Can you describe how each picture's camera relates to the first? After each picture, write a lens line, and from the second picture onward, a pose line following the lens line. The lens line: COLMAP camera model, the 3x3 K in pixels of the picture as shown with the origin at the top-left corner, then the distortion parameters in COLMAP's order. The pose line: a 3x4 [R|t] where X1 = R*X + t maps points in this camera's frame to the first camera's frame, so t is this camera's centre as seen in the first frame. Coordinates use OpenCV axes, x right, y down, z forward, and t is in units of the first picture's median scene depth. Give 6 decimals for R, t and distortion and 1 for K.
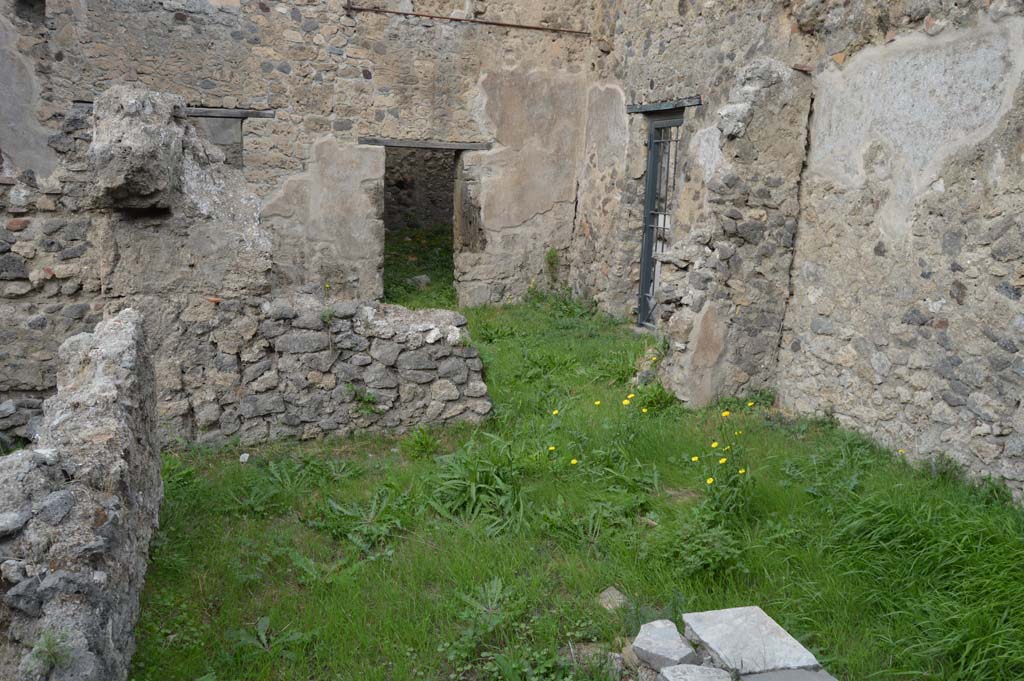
lens RADIAL K [[840.5, 0, 521.2], [0, 840.5, 338.5], [0, 0, 1]] dist [-0.091571, 0.036932]
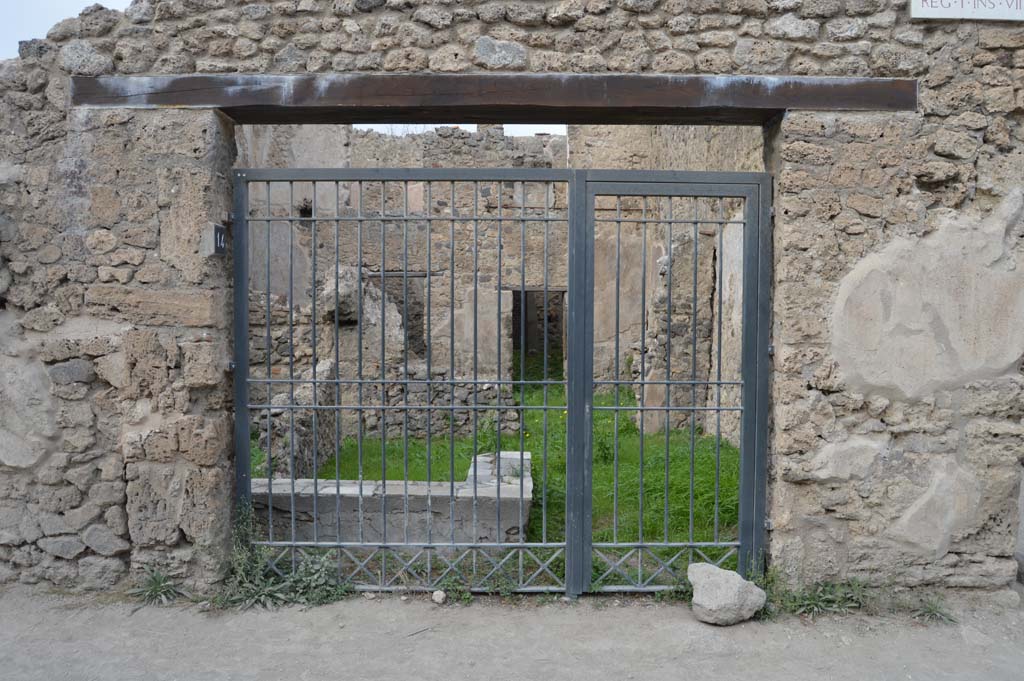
lens RADIAL K [[806.6, 0, 516.9], [0, 806.6, 341.9], [0, 0, 1]] dist [-0.088952, 0.030025]
pose [[0.958561, -0.027006, -0.283606, 0.467075], [-0.021125, 0.986018, -0.165294, 0.193433], [0.284105, 0.164436, 0.944587, -0.696504]]
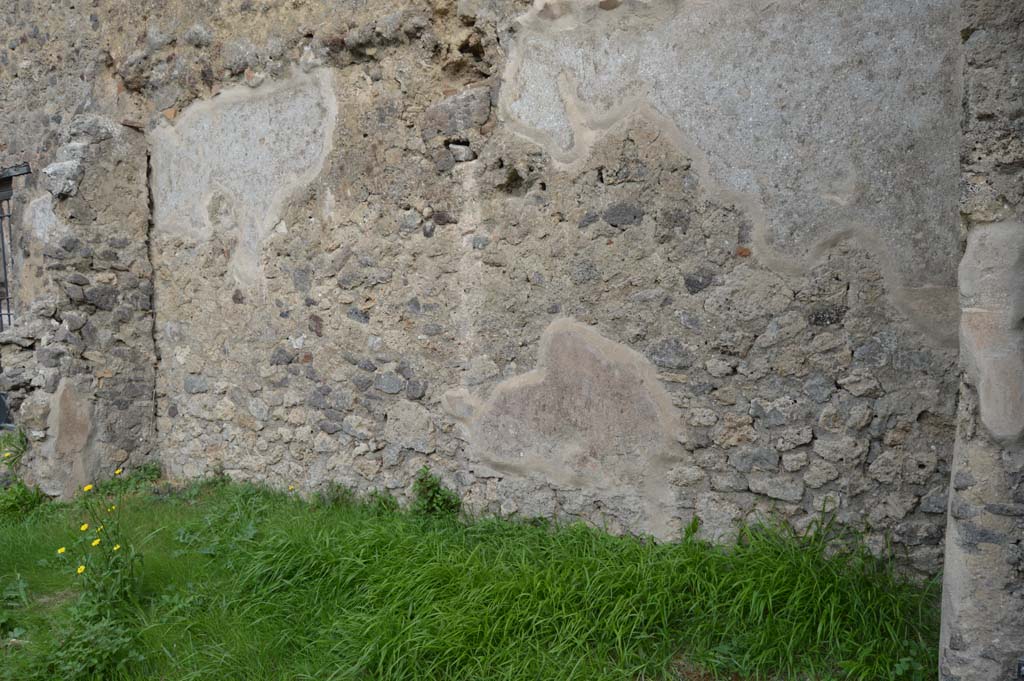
lens RADIAL K [[806.6, 0, 513.6], [0, 806.6, 341.0], [0, 0, 1]] dist [-0.088952, 0.030025]
pose [[0.749211, -0.126404, 0.650158, 0.048028], [0.190810, 0.981195, -0.029116, 0.035193], [-0.634252, 0.145871, 0.759241, 0.060811]]
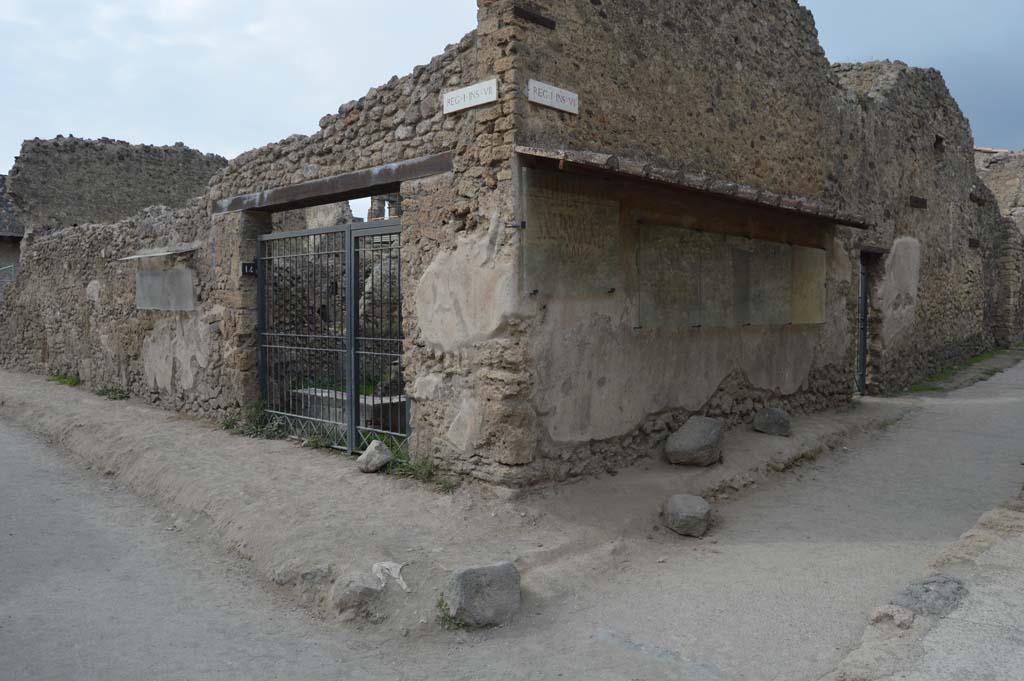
lens RADIAL K [[806.6, 0, 512.8], [0, 806.6, 342.3], [0, 0, 1]] dist [-0.088952, 0.030025]
pose [[0.486706, -0.003715, -0.873558, 1.799176], [-0.156633, 0.983414, -0.091451, 0.197026], [0.859408, 0.181338, 0.478052, -0.356186]]
